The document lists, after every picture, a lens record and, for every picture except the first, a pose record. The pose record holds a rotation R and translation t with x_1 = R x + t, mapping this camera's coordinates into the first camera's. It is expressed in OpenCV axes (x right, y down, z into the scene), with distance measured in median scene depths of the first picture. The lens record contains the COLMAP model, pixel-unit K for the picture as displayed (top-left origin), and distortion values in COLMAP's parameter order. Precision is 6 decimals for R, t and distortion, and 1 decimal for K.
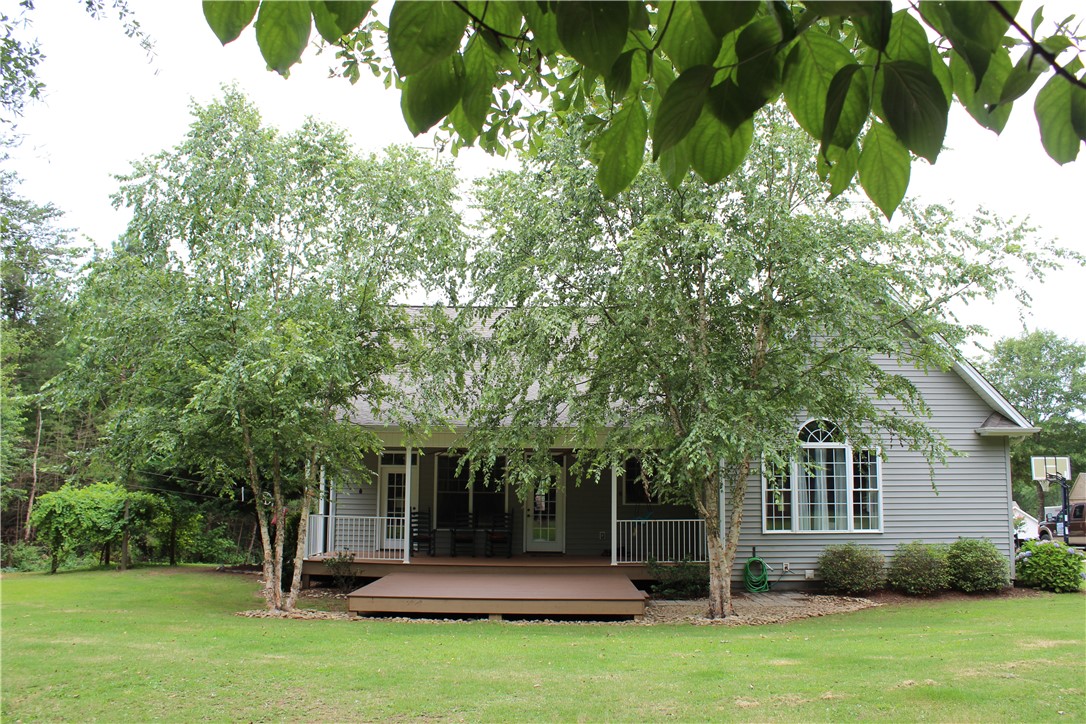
lens RADIAL K [[897.1, 0, 543.0], [0, 897.1, 362.0], [0, 0, 1]] dist [-0.140414, 0.116109]
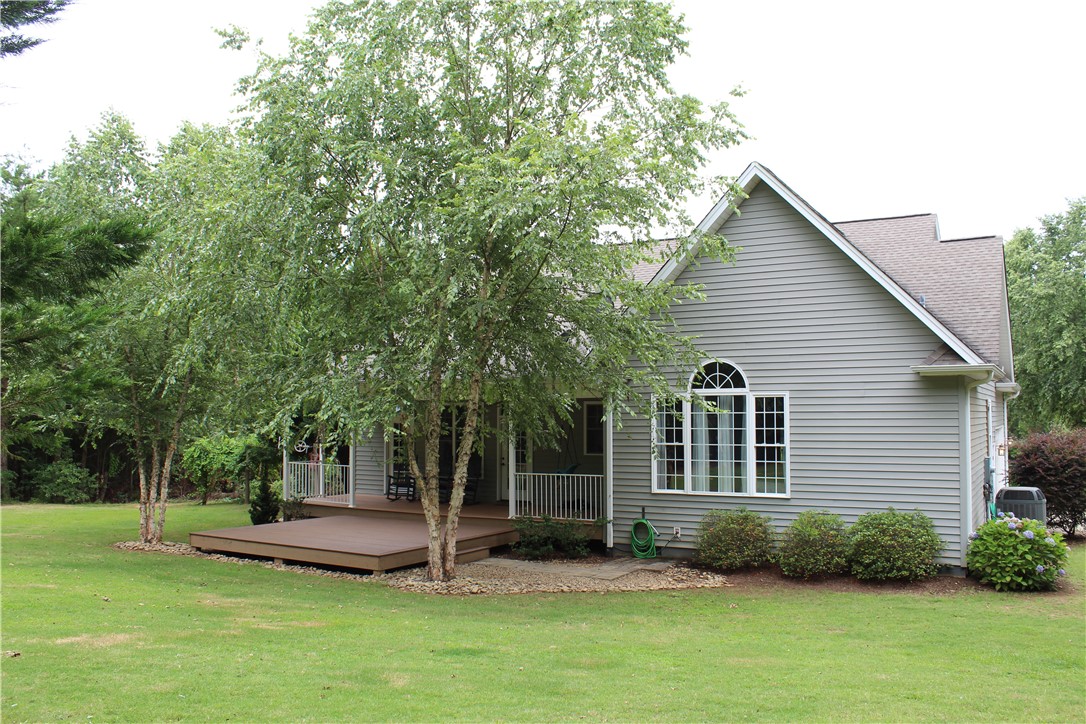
lens RADIAL K [[897.1, 0, 543.0], [0, 897.1, 362.0], [0, 0, 1]] dist [-0.140414, 0.116109]
pose [[0.870742, -0.037241, -0.490328, 0.595302], [0.073535, 0.995777, 0.054954, 0.006744], [0.486211, -0.083907, 0.869804, 0.183824]]
